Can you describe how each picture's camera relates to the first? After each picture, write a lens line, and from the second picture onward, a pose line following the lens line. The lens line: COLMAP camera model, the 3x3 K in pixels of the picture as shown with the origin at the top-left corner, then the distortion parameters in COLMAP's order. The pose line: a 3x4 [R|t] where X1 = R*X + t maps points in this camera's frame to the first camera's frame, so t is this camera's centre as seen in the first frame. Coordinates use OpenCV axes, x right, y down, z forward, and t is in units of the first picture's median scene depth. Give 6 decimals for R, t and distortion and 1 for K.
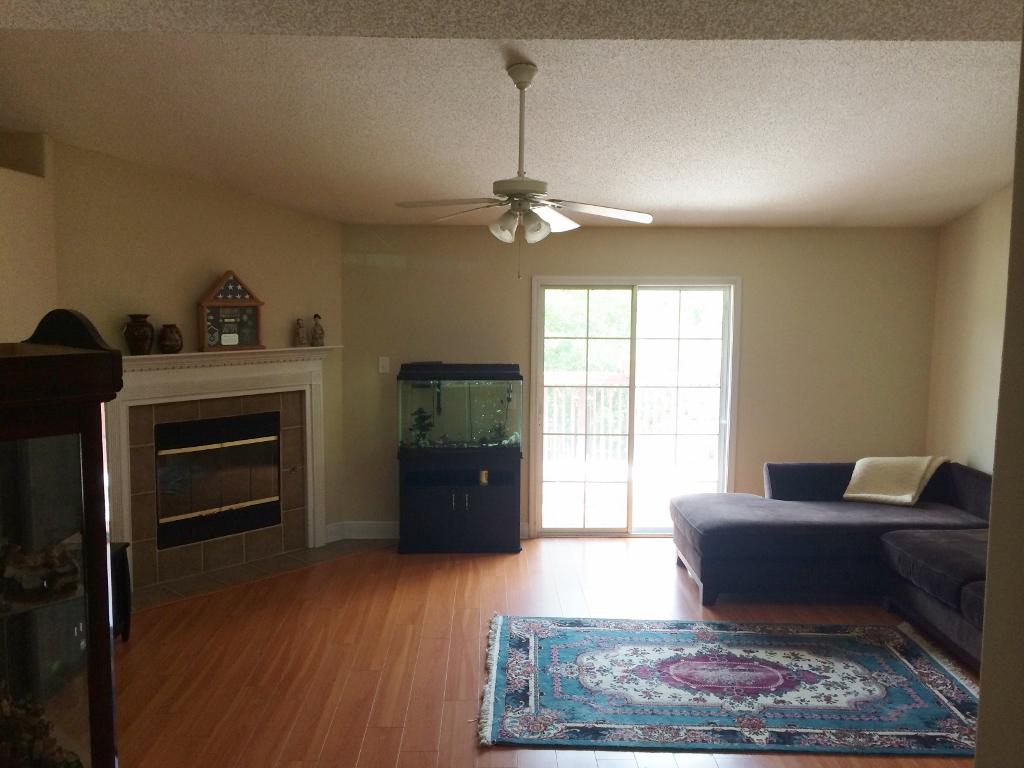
lens RADIAL K [[879.6, 0, 507.8], [0, 879.6, 387.5], [0, 0, 1]] dist [0.083436, -0.099238]
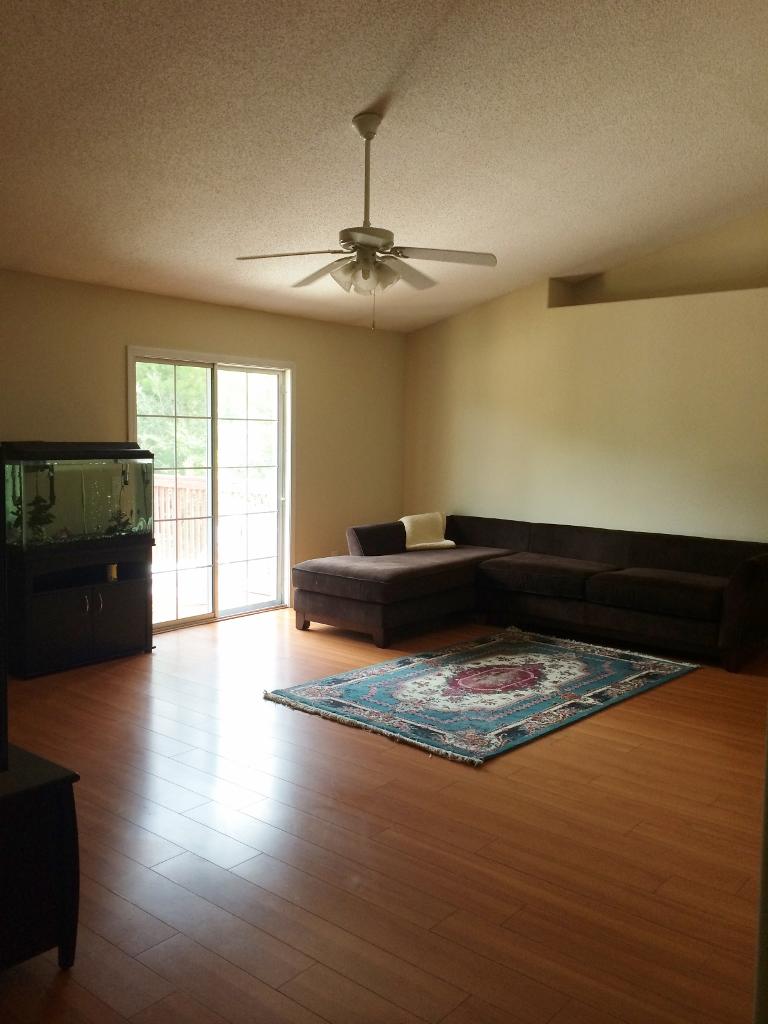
lens RADIAL K [[879.6, 0, 383.5], [0, 879.6, 512.4], [0, 0, 1]] dist [0.083436, -0.099238]
pose [[0.659173, -0.065062, 0.749172, -0.662714], [0.072245, 0.997121, 0.023029, 0.056087], [-0.748513, 0.038944, 0.661975, 0.290628]]
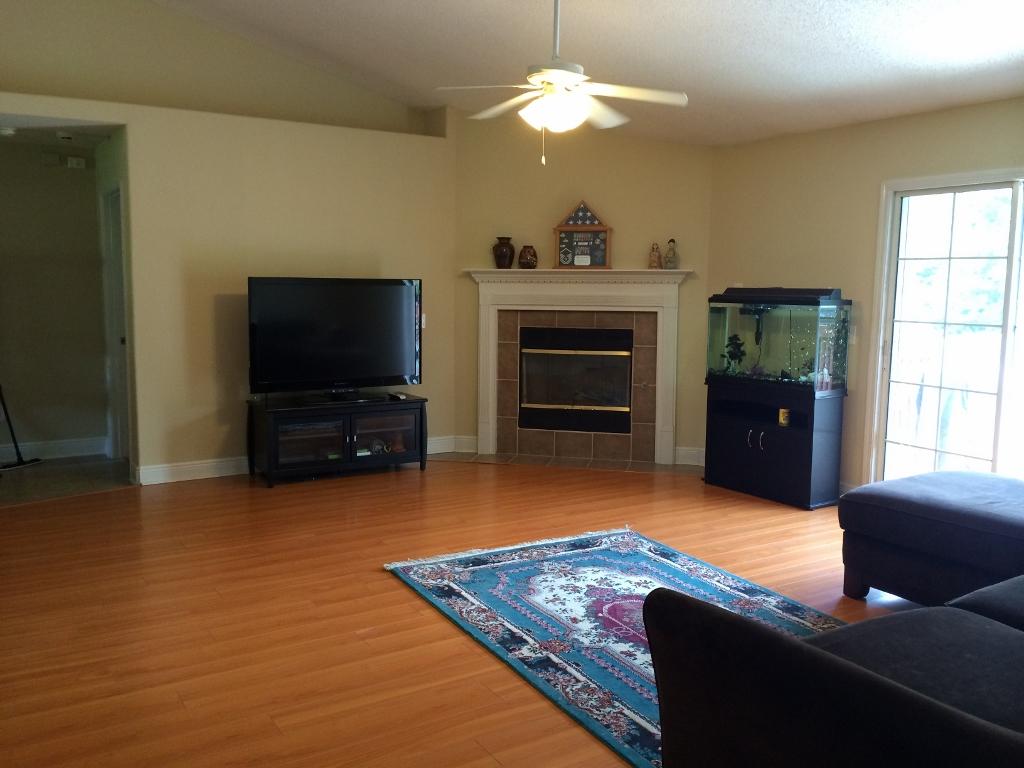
lens RADIAL K [[879.6, 0, 505.8], [0, 879.6, 382.8], [0, 0, 1]] dist [0.083436, -0.099238]
pose [[0.504039, 0.097004, -0.858216, 0.777508], [-0.101584, 0.993434, 0.052626, 0.065891], [0.857686, 0.060655, 0.510583, 0.407713]]
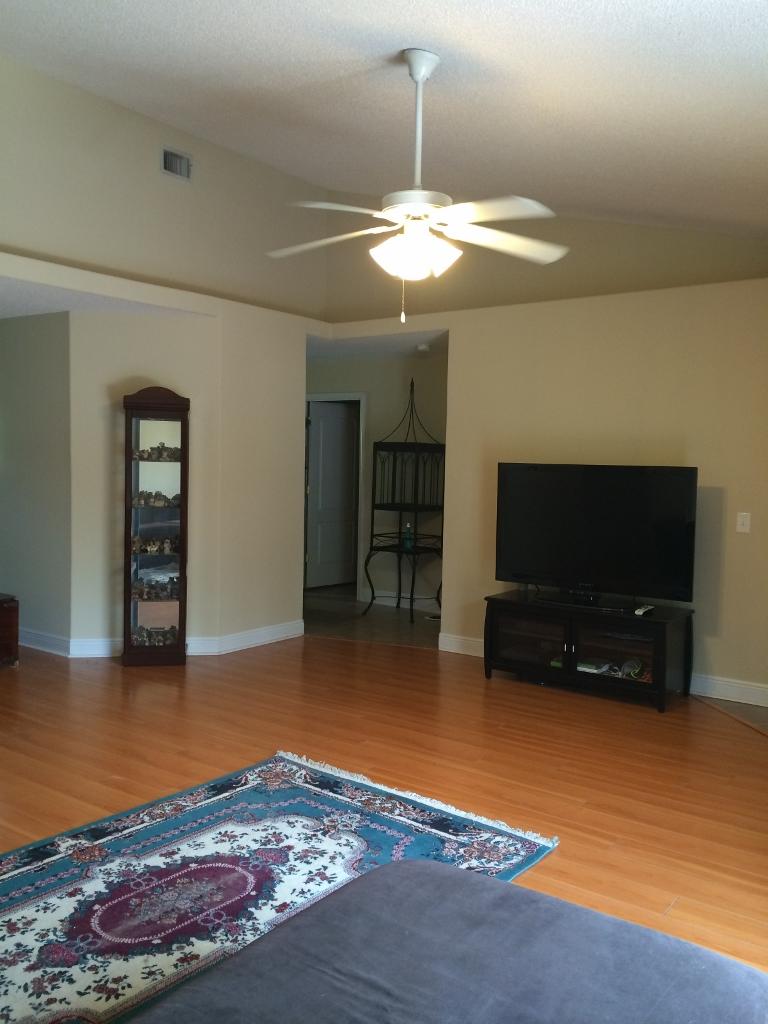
lens RADIAL K [[879.6, 0, 384.0], [0, 879.6, 505.4], [0, 0, 1]] dist [0.083436, -0.099238]
pose [[-0.608915, 0.026067, -0.792807, 0.596941], [-0.111953, 0.986632, 0.118425, -0.046166], [0.785296, 0.160868, -0.597856, 1.323242]]
